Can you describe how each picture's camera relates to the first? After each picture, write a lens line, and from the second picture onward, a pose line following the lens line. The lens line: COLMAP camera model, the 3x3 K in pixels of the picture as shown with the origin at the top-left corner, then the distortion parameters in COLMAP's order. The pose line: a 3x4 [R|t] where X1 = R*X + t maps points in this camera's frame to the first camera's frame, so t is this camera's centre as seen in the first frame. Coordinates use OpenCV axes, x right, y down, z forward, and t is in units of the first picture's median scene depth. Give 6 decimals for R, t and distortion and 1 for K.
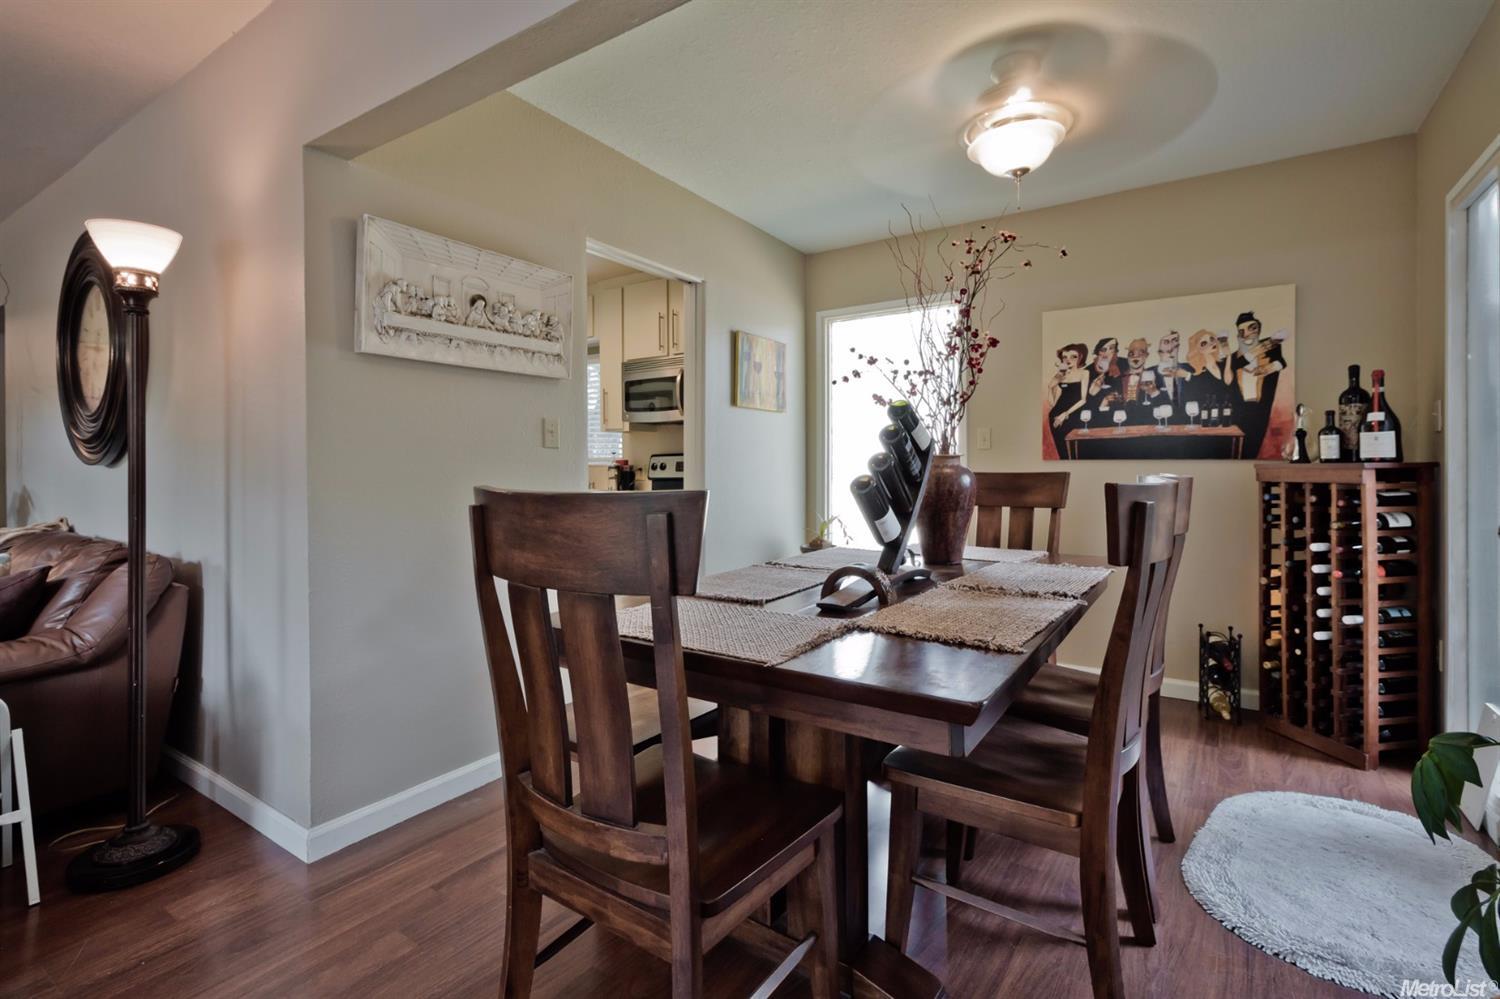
lens RADIAL K [[687.1, 0, 756.3], [0, 687.1, 462.9], [0, 0, 1]] dist [0.002075, 0.000258]
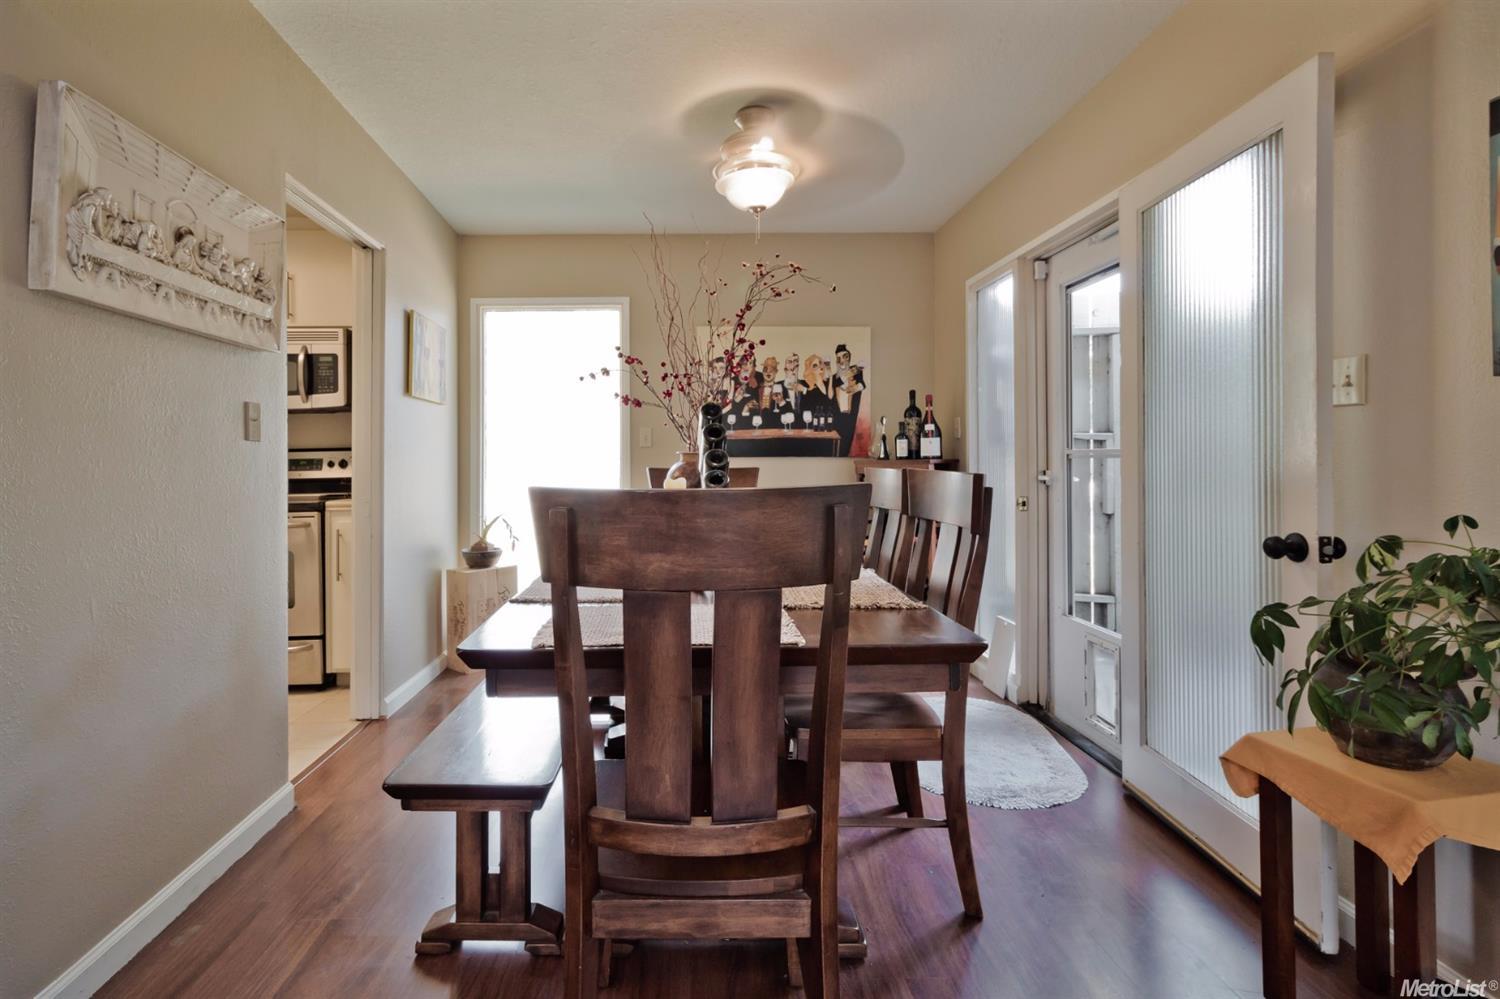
lens RADIAL K [[706.3, 0, 681.7], [0, 706.3, 454.6], [0, 0, 1]] dist [0.003148, 0.000186]
pose [[0.823704, 0.003347, 0.567010, -0.330893], [0.001641, 0.999964, -0.008287, 0.000763], [-0.567018, 0.007757, 0.823669, 0.078794]]
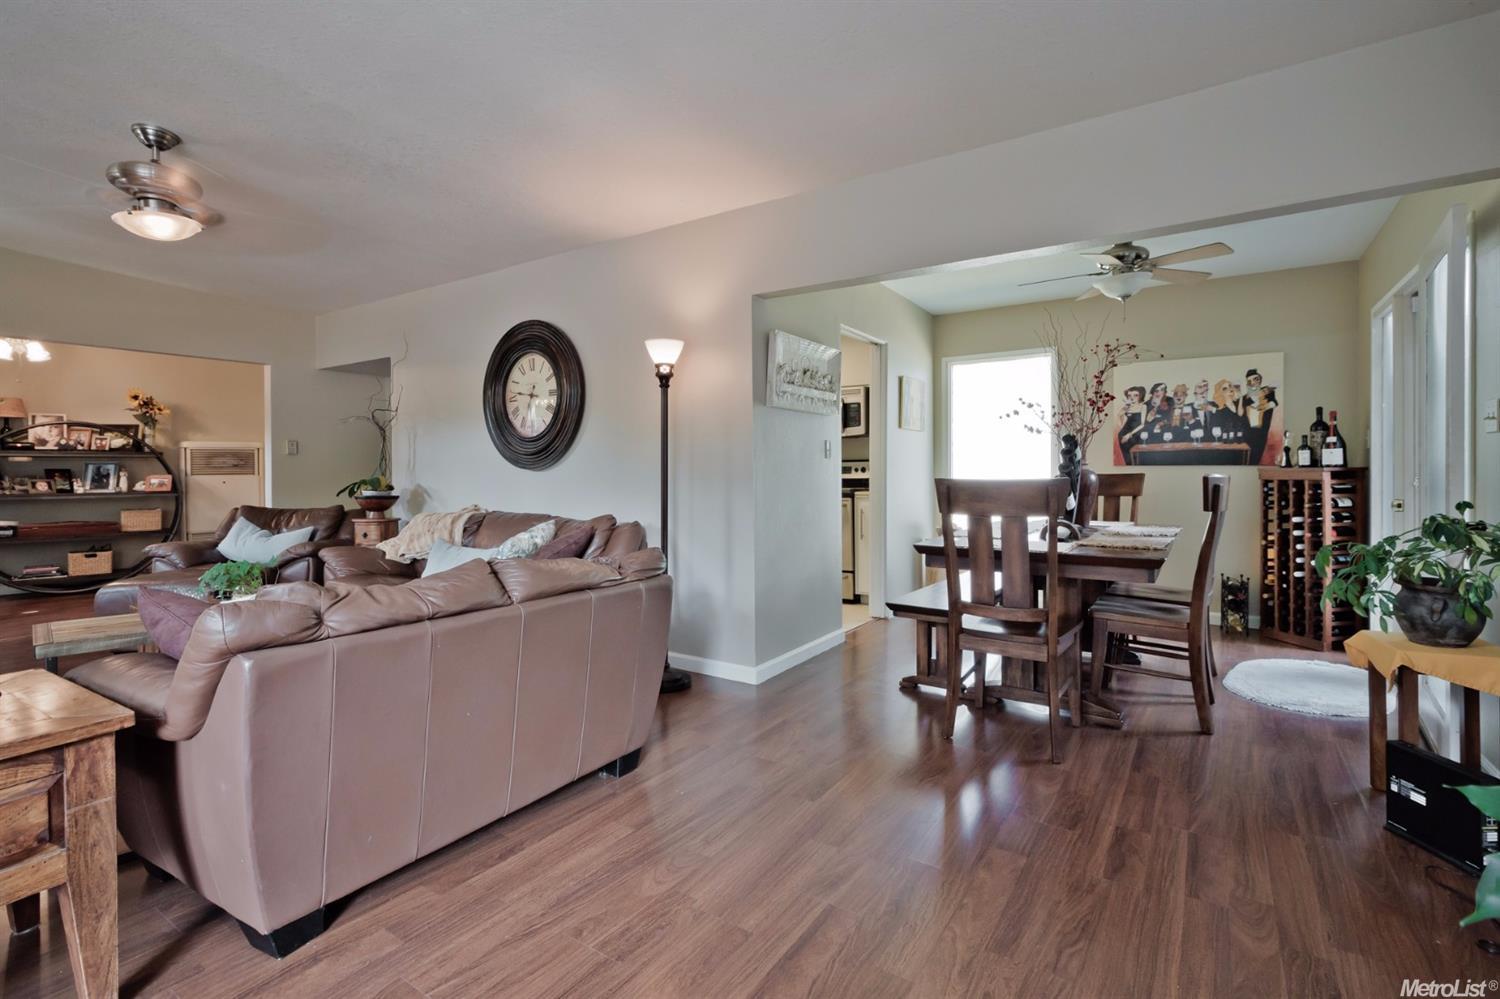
lens RADIAL K [[702.0, 0, 758.8], [0, 702.0, 470.9], [0, 0, 1]] dist [-0.000782, -0.000195]
pose [[0.999795, -0.000593, 0.020229, -0.465473], [0.000492, 0.999987, 0.005004, -0.001192], [-0.020232, -0.004993, 0.999783, -0.601973]]
